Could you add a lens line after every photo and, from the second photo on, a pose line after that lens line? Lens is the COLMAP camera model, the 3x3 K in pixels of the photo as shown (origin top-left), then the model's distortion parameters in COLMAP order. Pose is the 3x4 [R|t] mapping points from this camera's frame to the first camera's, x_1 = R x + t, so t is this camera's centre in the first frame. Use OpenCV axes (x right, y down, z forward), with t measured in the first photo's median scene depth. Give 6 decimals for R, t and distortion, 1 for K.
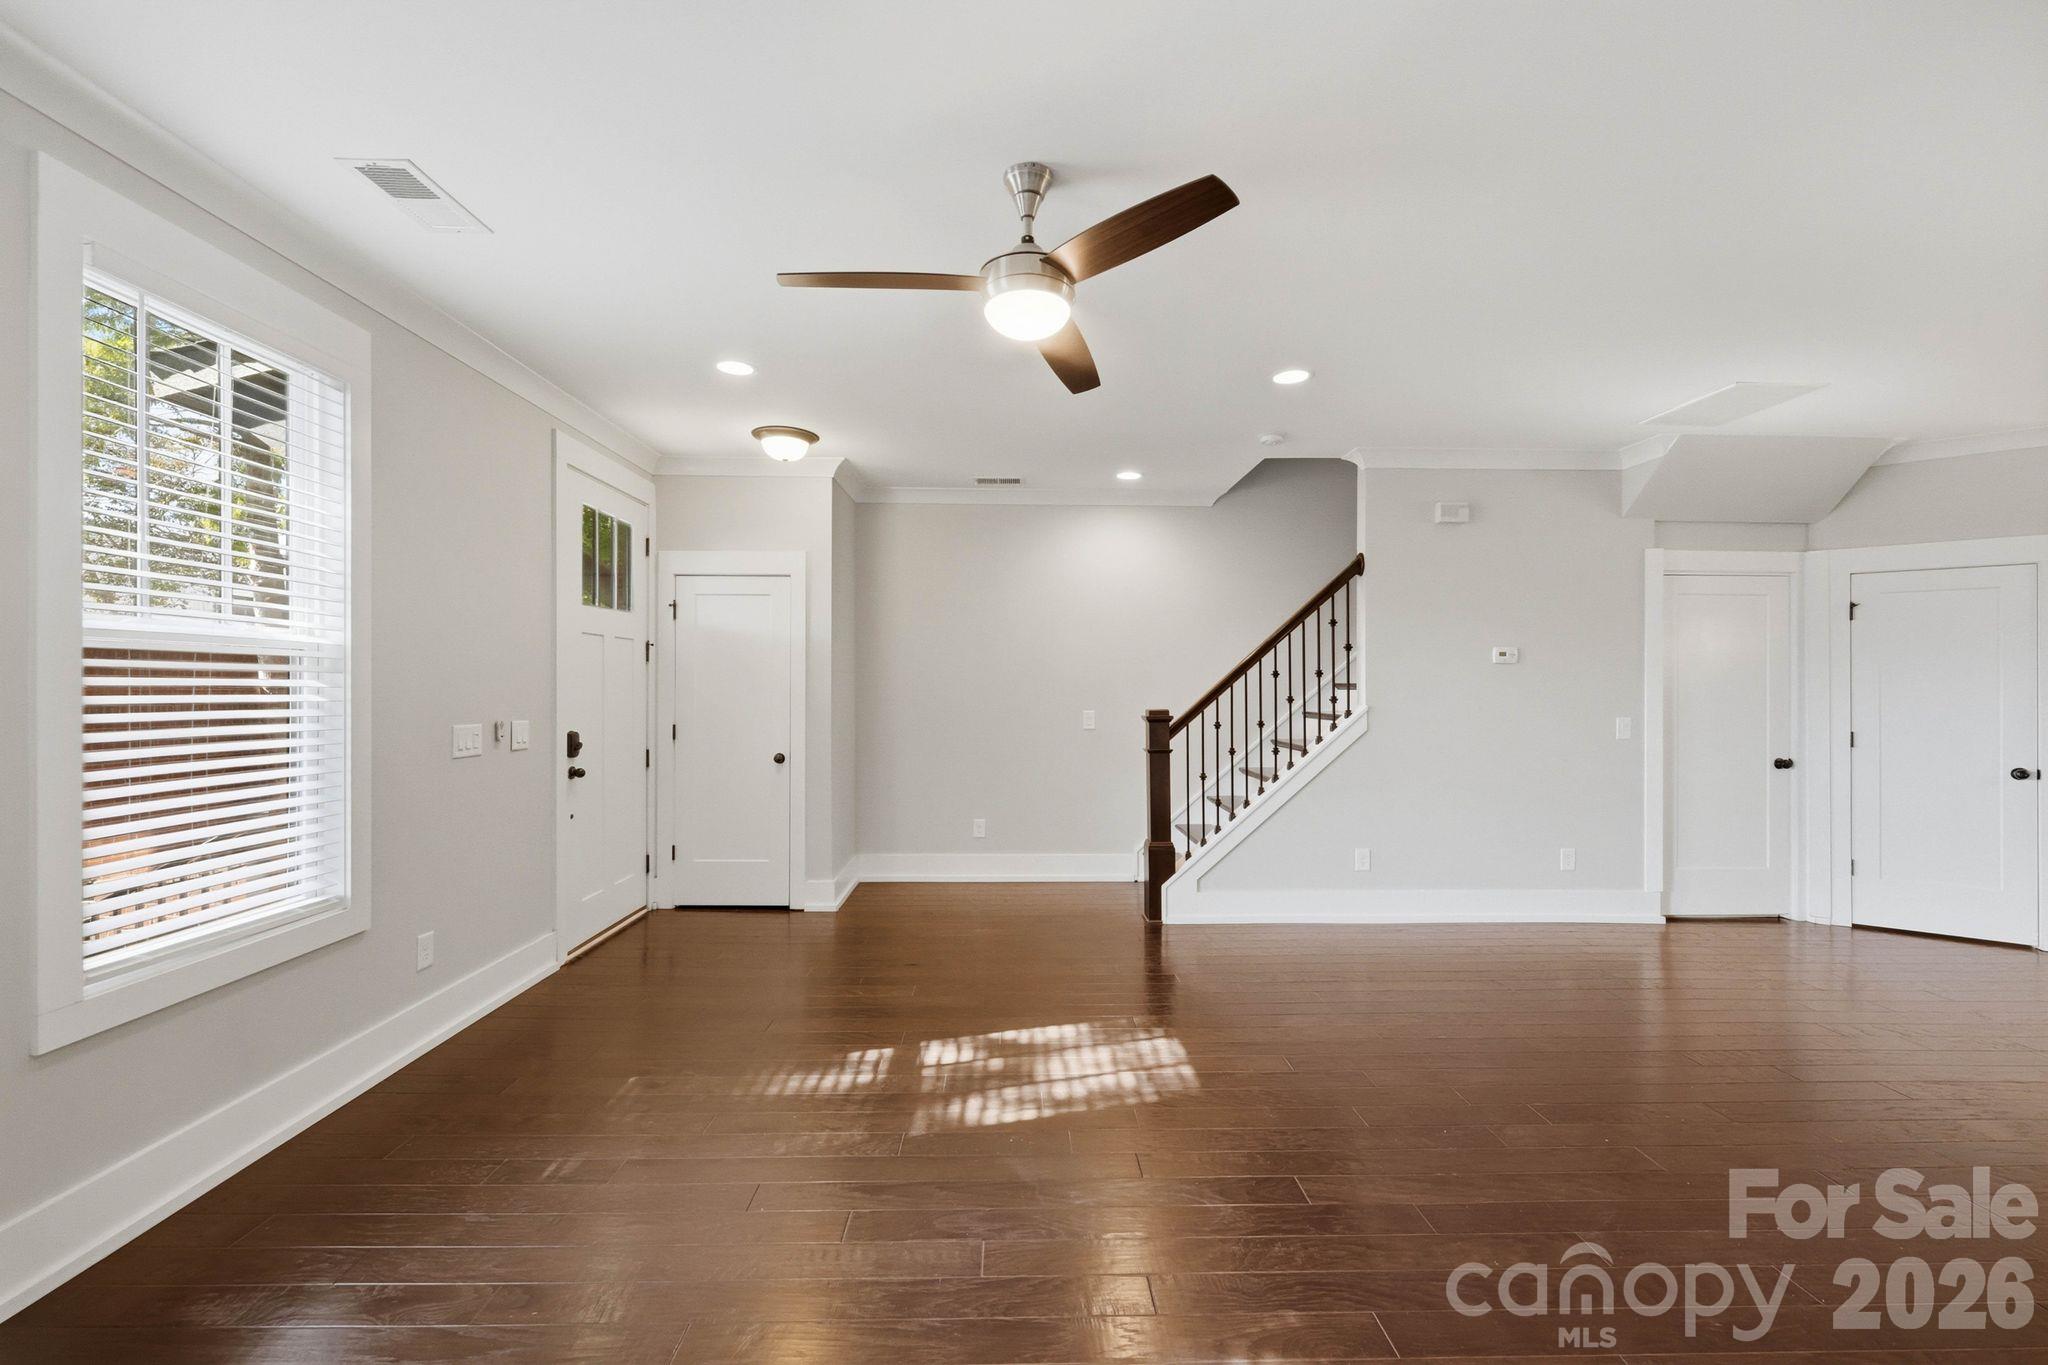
lens RADIAL K [[827.2, 0, 1023.2], [0, 827.2, 682.2], [0, 0, 1]] dist [-0.001377, 0.000330]
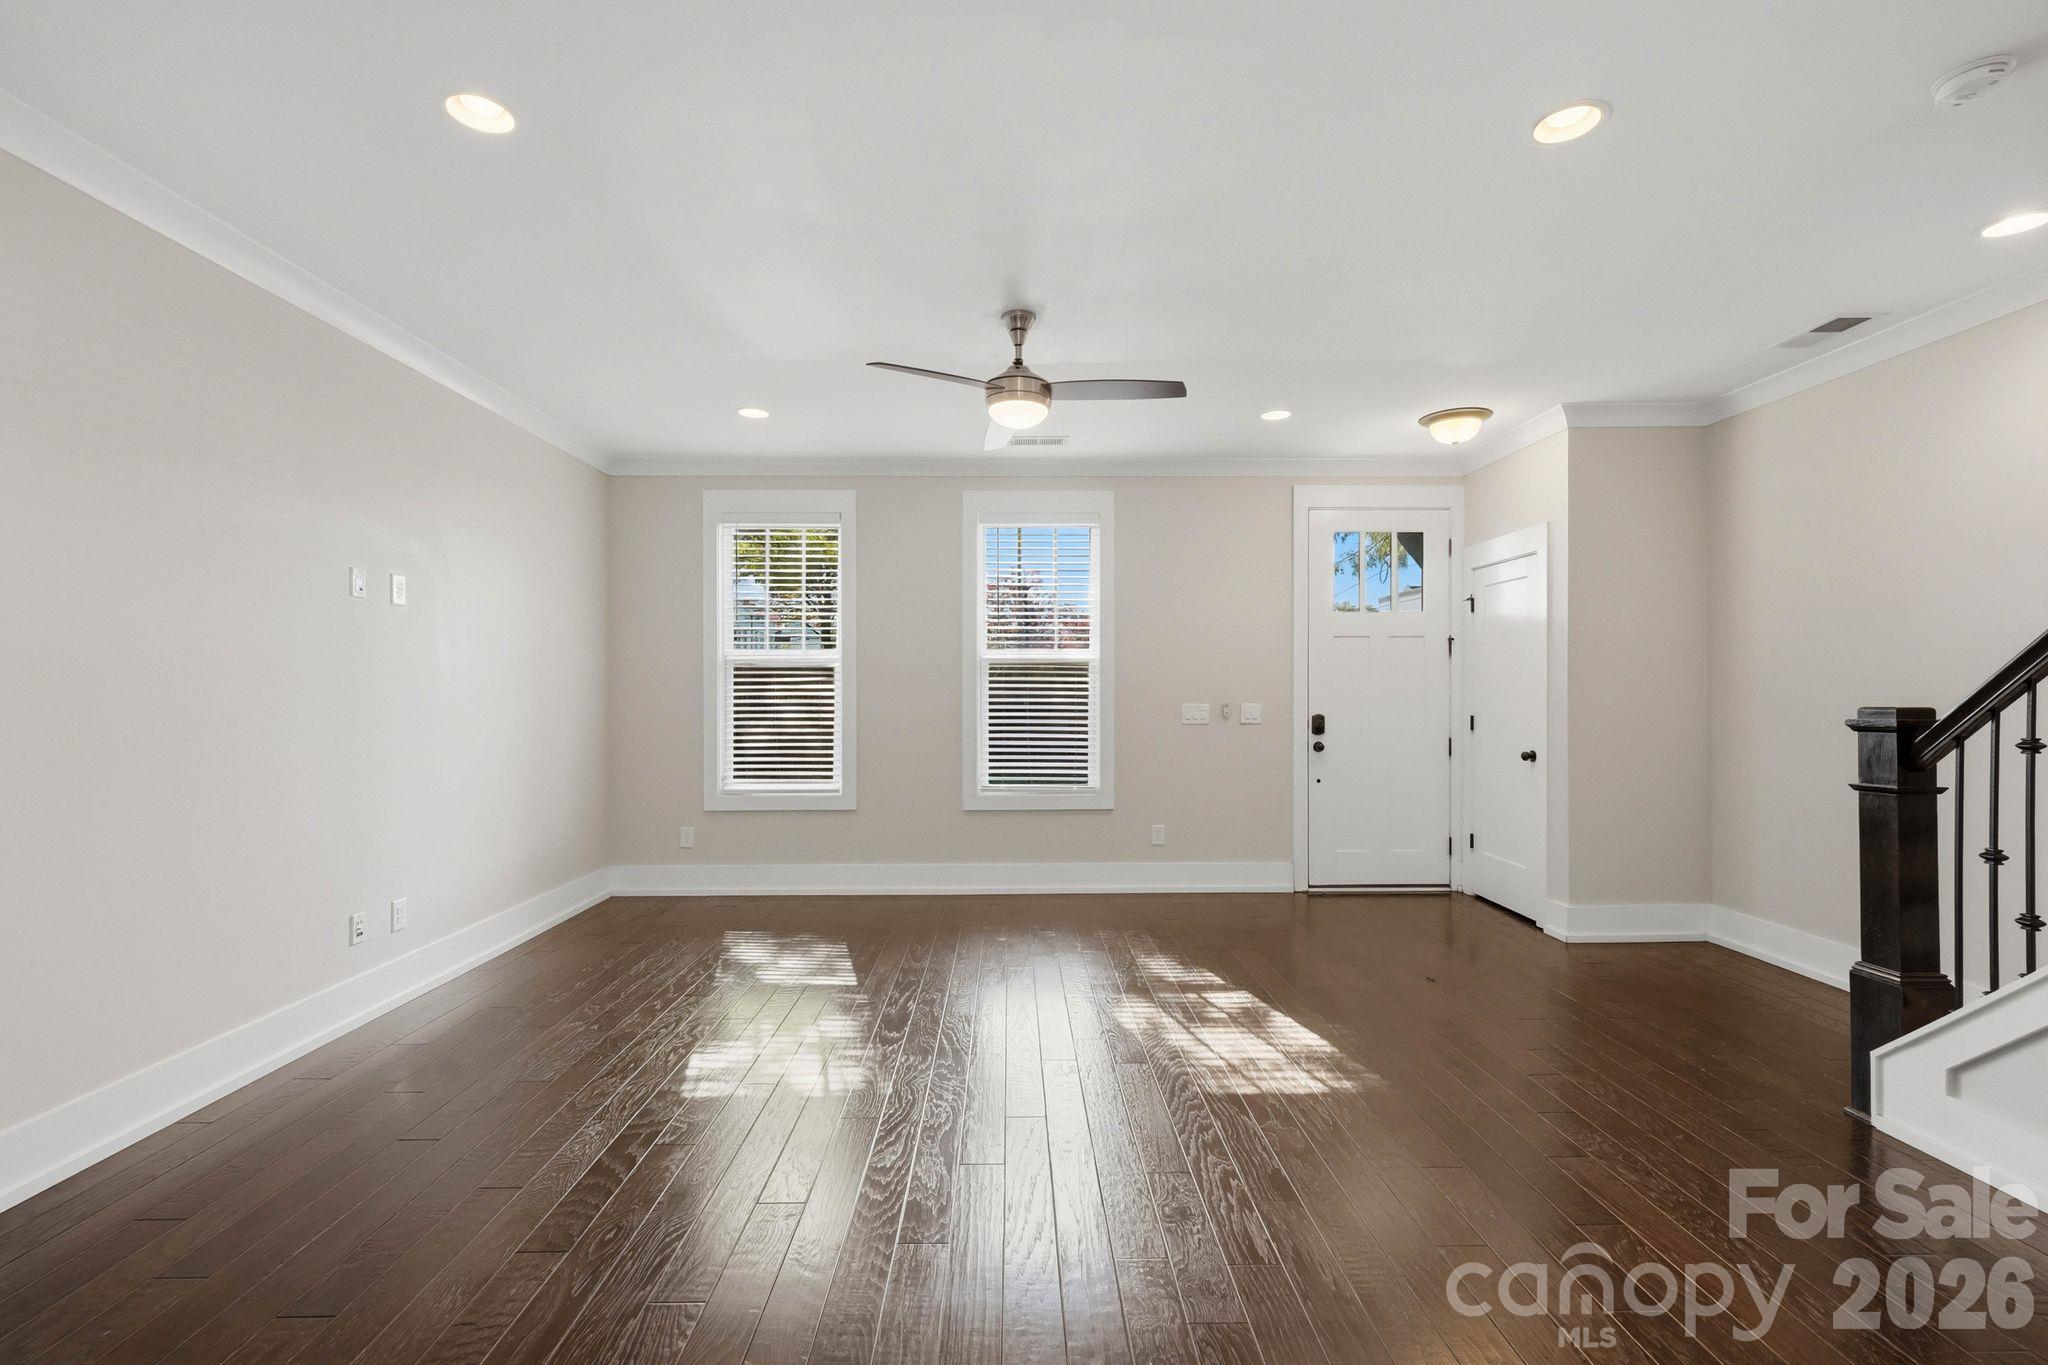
lens RADIAL K [[888.8, 0, 1012.4], [0, 888.8, 688.1], [0, 0, 1]] dist [0.000066, 0.000775]
pose [[-0.018374, -0.008084, -0.999799, 0.724271], [0.007104, 0.999941, -0.008216, 0.022531], [0.999806, -0.007254, -0.018315, 0.473175]]
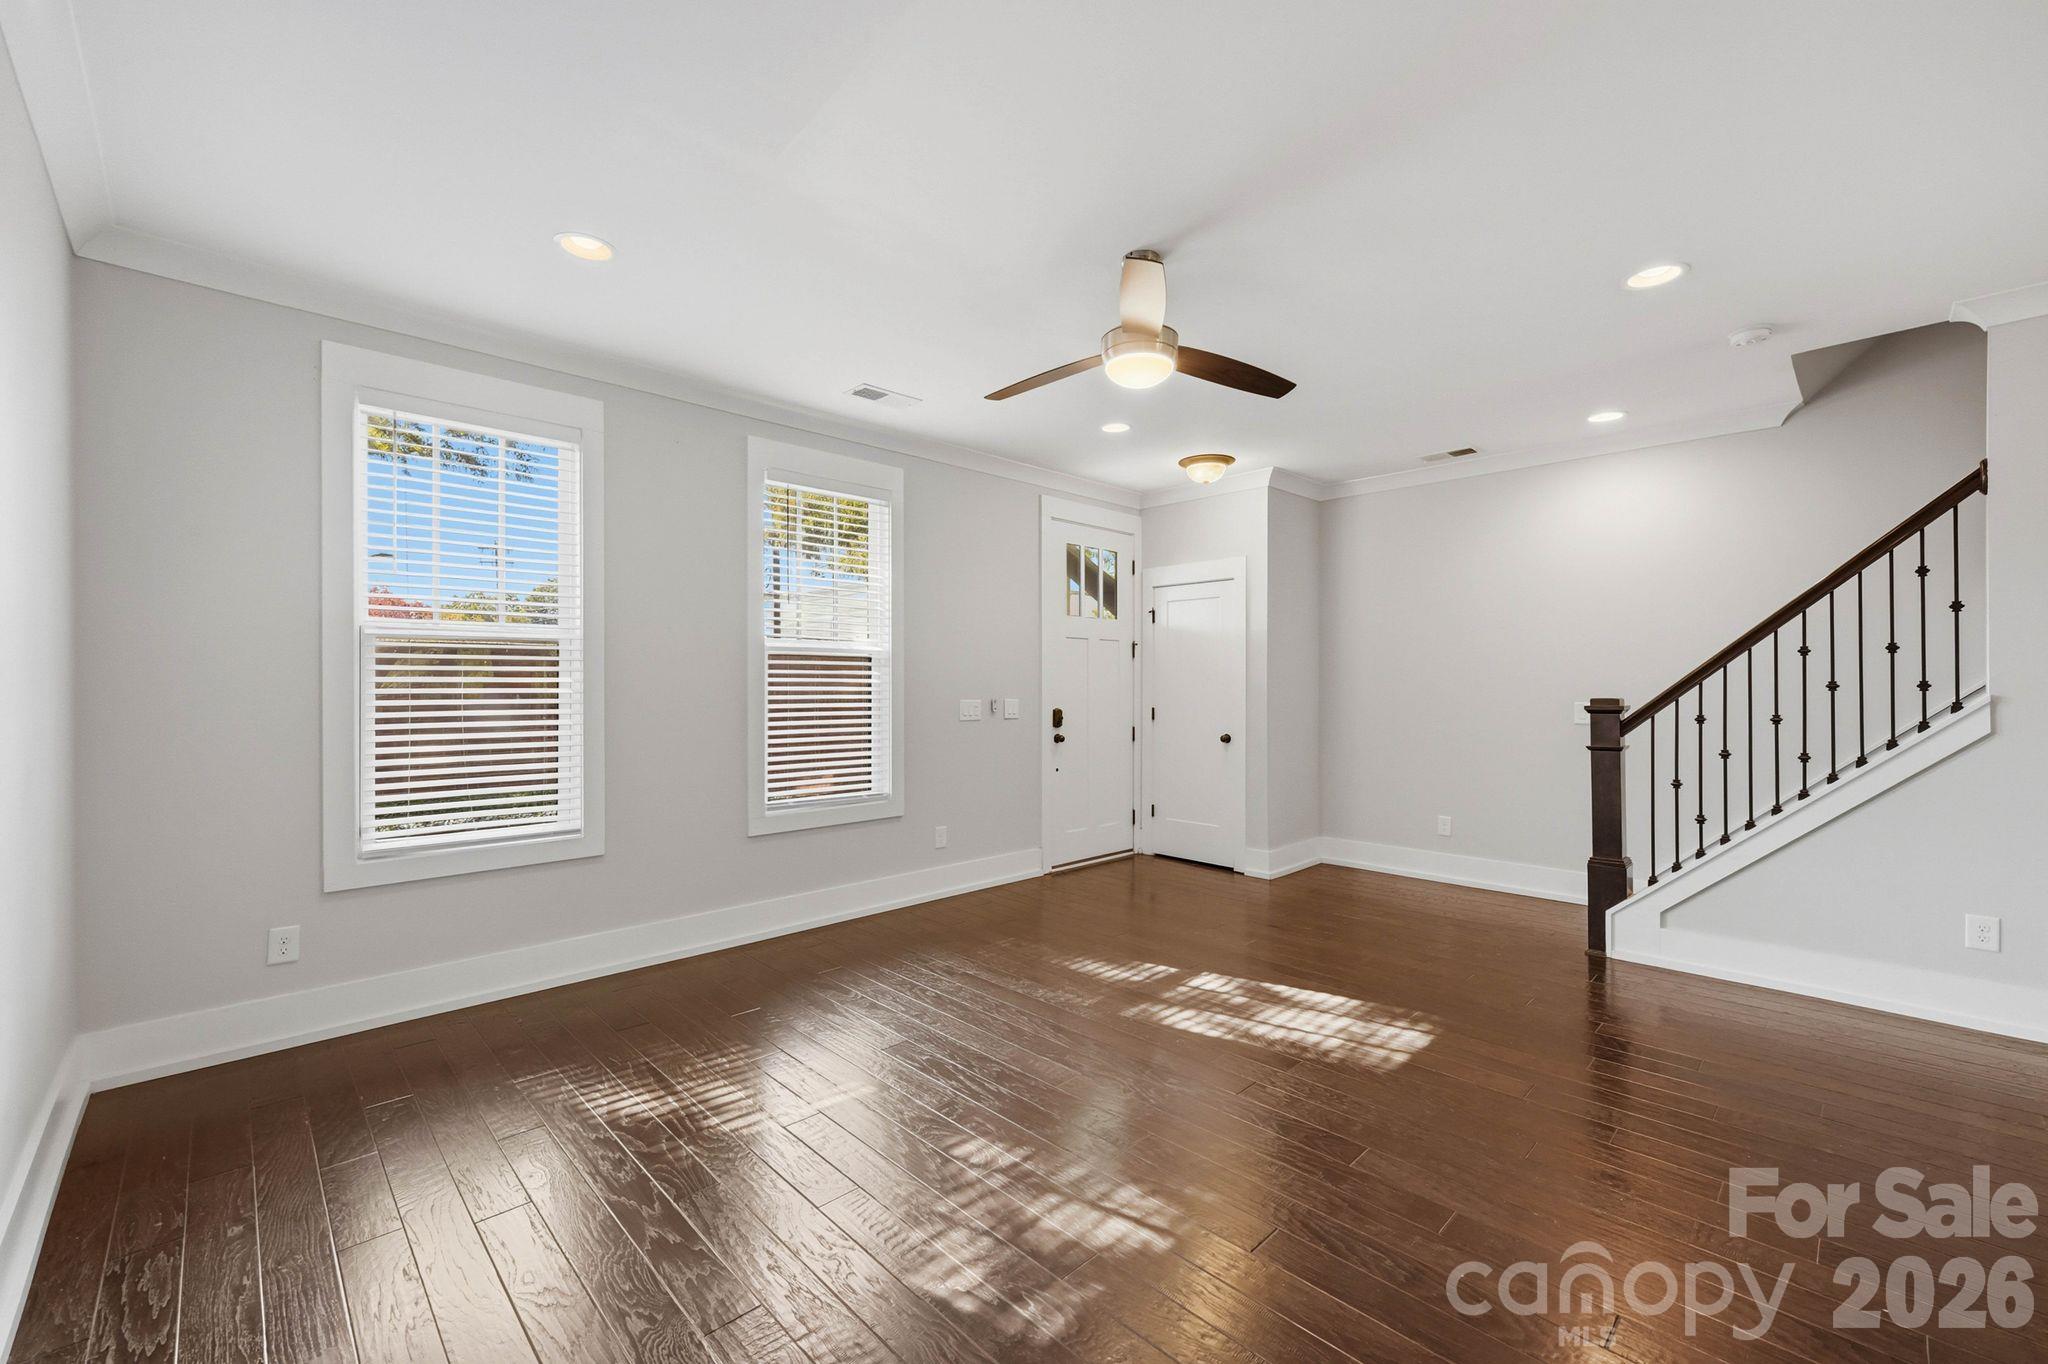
lens RADIAL K [[827.2, 0, 1015.0], [0, 827.2, 686.7], [0, 0, 1]] dist [-0.001377, 0.000330]
pose [[0.673566, -0.003178, -0.739120, 0.377948], [0.006281, 0.999979, 0.001424, 0.017020], [0.739100, -0.005602, 0.673572, 0.005473]]
